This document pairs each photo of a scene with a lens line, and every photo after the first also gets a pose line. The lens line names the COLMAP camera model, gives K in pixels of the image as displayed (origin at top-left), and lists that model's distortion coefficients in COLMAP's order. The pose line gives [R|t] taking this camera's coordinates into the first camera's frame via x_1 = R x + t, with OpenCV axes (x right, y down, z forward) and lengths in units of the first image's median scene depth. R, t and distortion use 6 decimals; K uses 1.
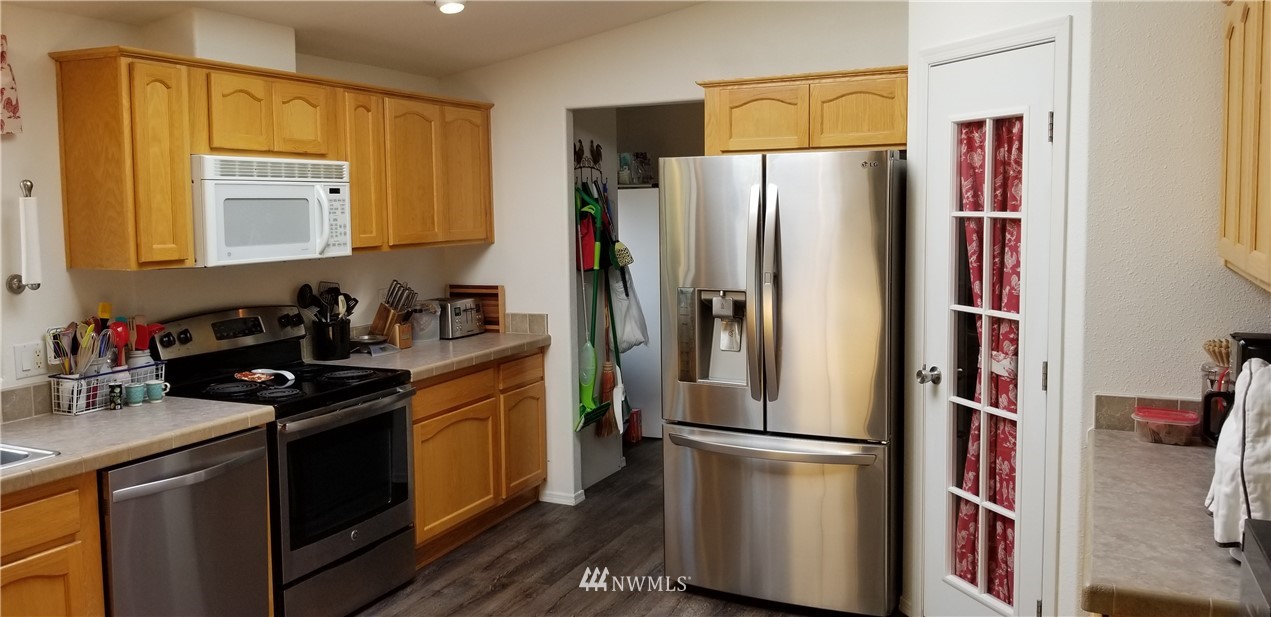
lens RADIAL K [[989.6, 0, 630.7], [0, 989.6, 287.9], [0, 0, 1]] dist [0.040632, -0.053237]
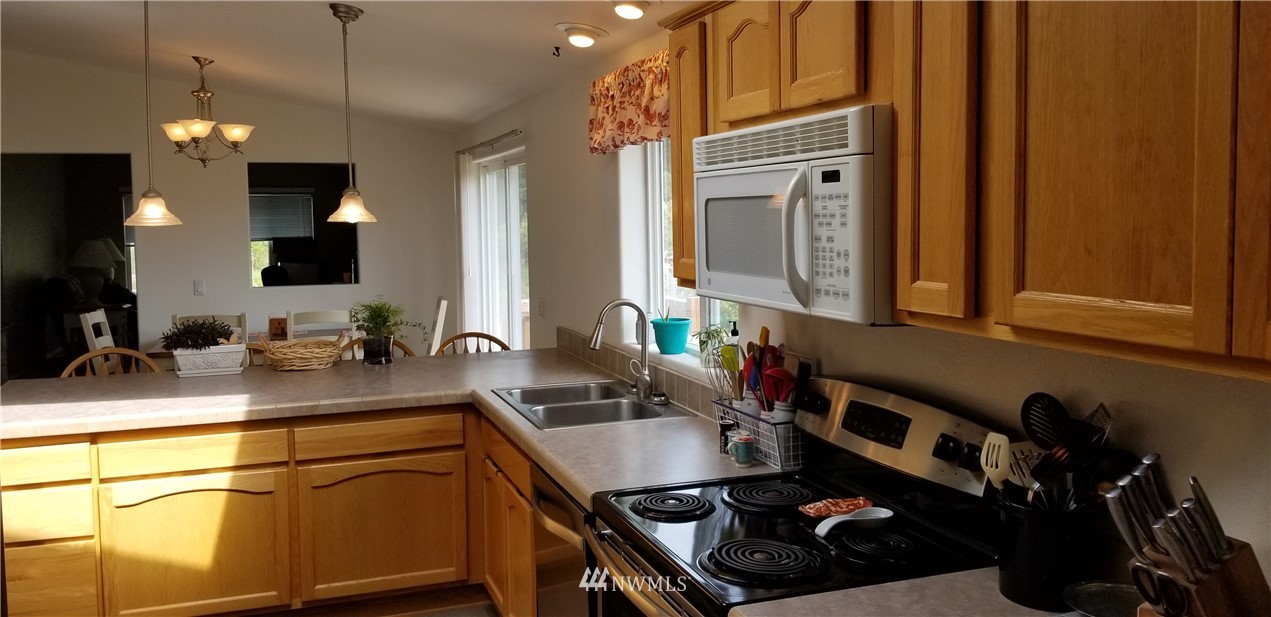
lens RADIAL K [[989.6, 0, 636.7], [0, 989.6, 304.4], [0, 0, 1]] dist [0.040632, -0.053237]
pose [[-0.709921, 0.084567, -0.699185, 0.090182], [-0.039412, 0.986439, 0.159327, -0.108146], [0.703177, 0.140666, -0.696961, 1.256899]]
